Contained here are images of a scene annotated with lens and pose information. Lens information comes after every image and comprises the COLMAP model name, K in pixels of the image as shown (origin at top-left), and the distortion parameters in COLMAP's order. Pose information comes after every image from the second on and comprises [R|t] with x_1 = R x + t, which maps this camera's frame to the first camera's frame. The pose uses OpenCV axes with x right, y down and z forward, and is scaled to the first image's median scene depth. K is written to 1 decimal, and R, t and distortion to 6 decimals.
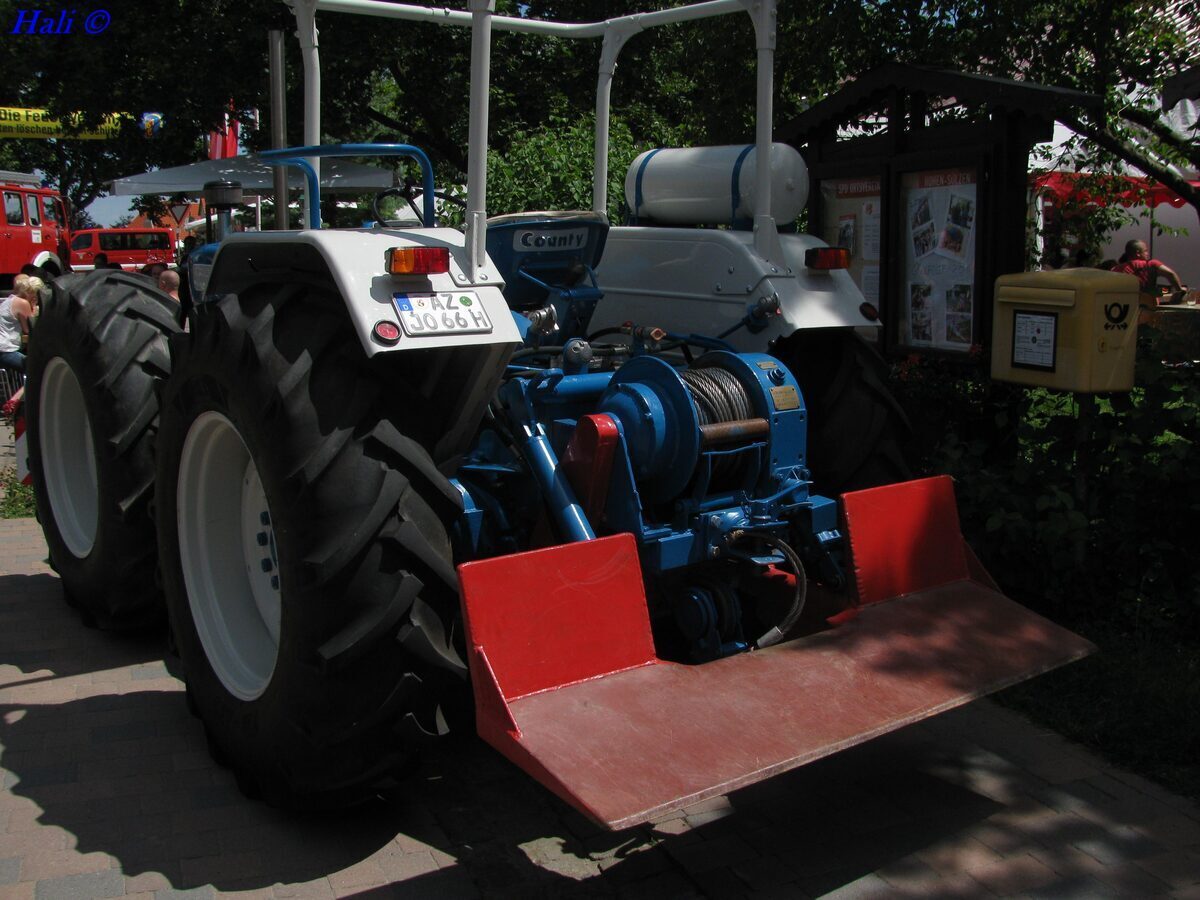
lens RADIAL K [[1219.3, 0, 589.9], [0, 1219.3, 453.6], [0, 0, 1]] dist [-0.125378, 0.000000]
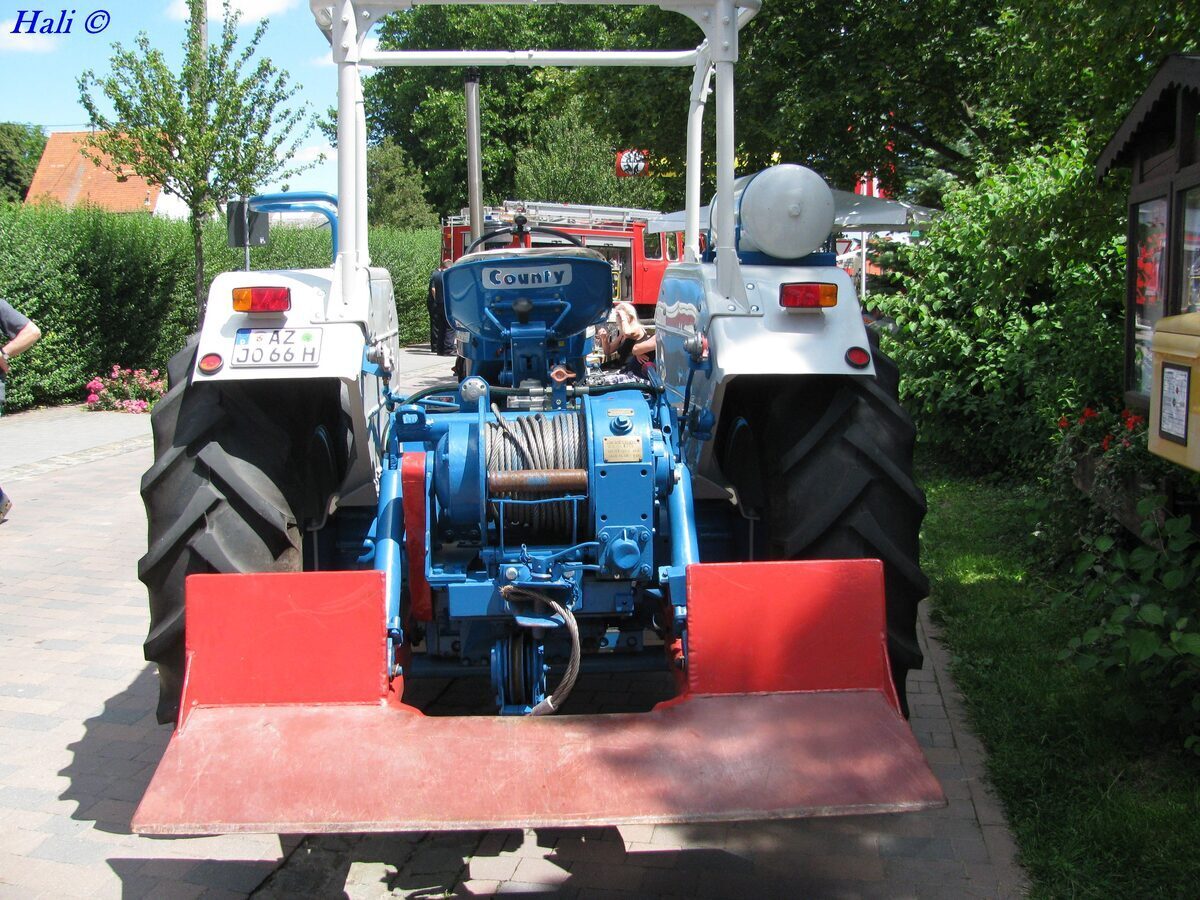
lens RADIAL K [[1219.3, 0, 595.0], [0, 1219.3, 457.4], [0, 0, 1]] dist [-0.125378, 0.000000]
pose [[0.839403, 0.071363, -0.538805, 0.645066], [-0.085729, 0.996317, -0.001597, -0.037371], [0.536706, 0.047531, 0.842429, 0.230676]]
